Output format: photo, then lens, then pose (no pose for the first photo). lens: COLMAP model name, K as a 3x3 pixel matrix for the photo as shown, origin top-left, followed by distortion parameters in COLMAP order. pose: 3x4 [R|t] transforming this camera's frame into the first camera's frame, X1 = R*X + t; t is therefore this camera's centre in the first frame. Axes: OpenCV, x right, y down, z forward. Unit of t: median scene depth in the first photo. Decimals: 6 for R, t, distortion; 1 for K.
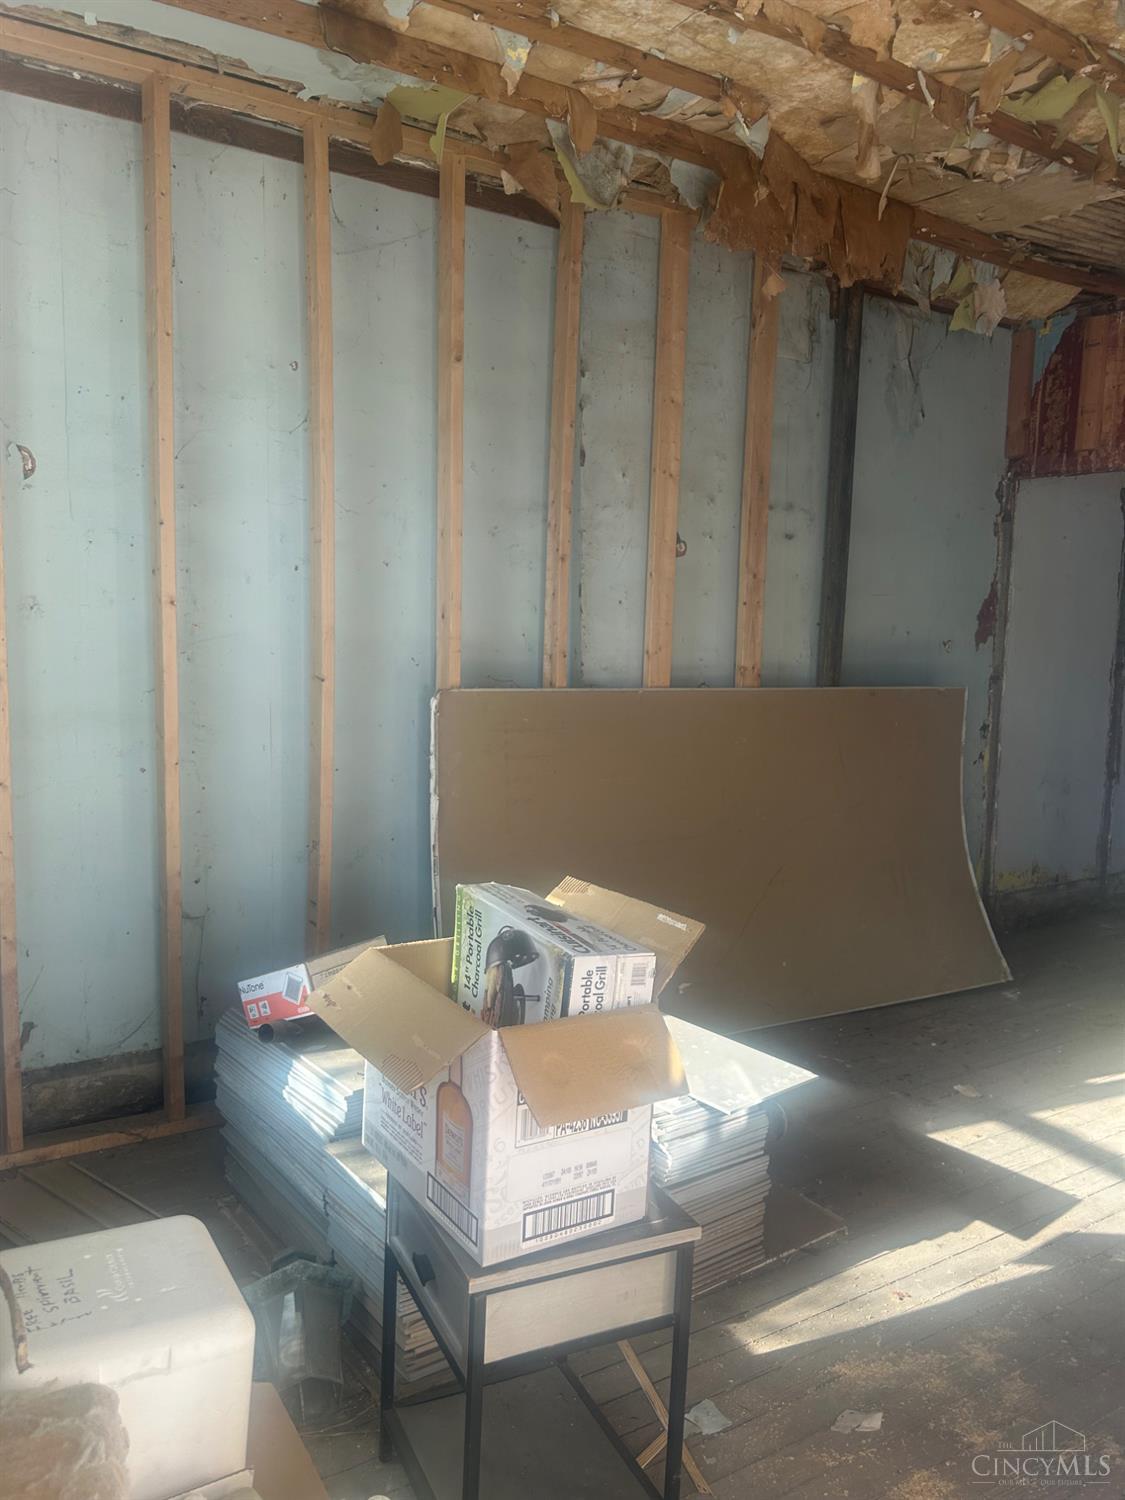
lens RADIAL K [[1147.8, 0, 551.0], [0, 1147.8, 735.5], [0, 0, 1]] dist [0.054468, -0.058968]
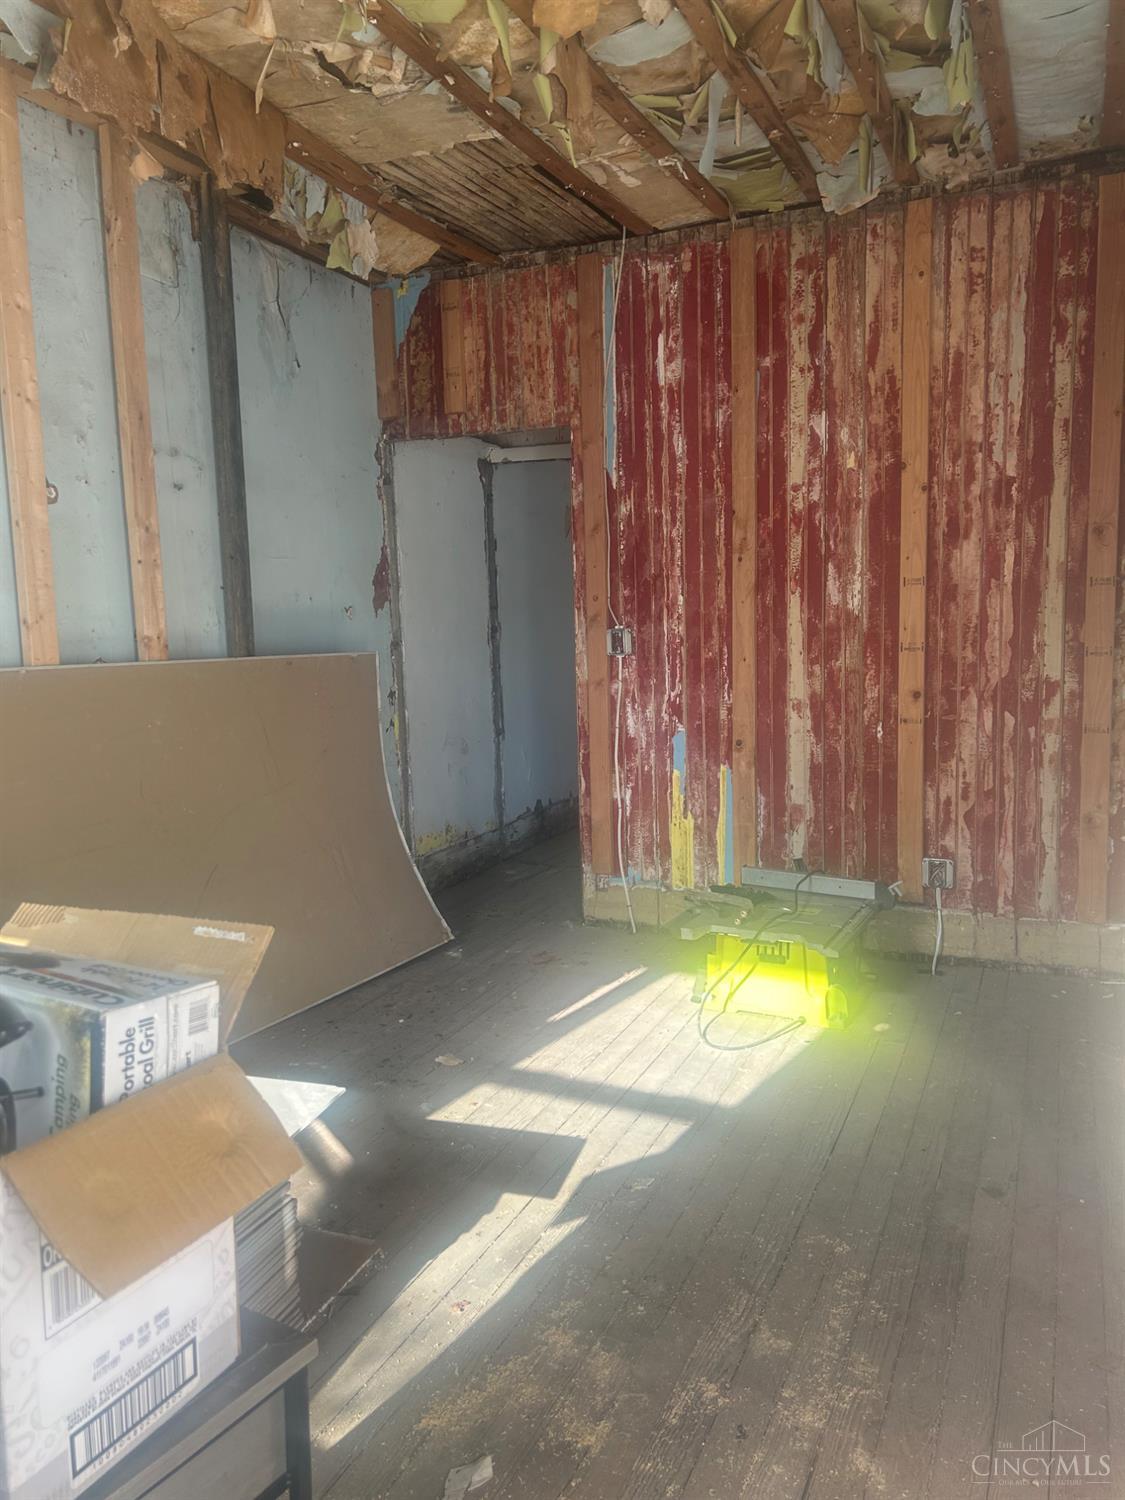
lens RADIAL K [[1147.8, 0, 560.4], [0, 1147.8, 751.1], [0, 0, 1]] dist [0.054468, -0.058968]
pose [[0.842754, -0.108958, 0.527157, -0.036852], [0.100781, 0.993921, 0.044317, 0.018262], [-0.528781, 0.015780, 0.848611, 0.130254]]
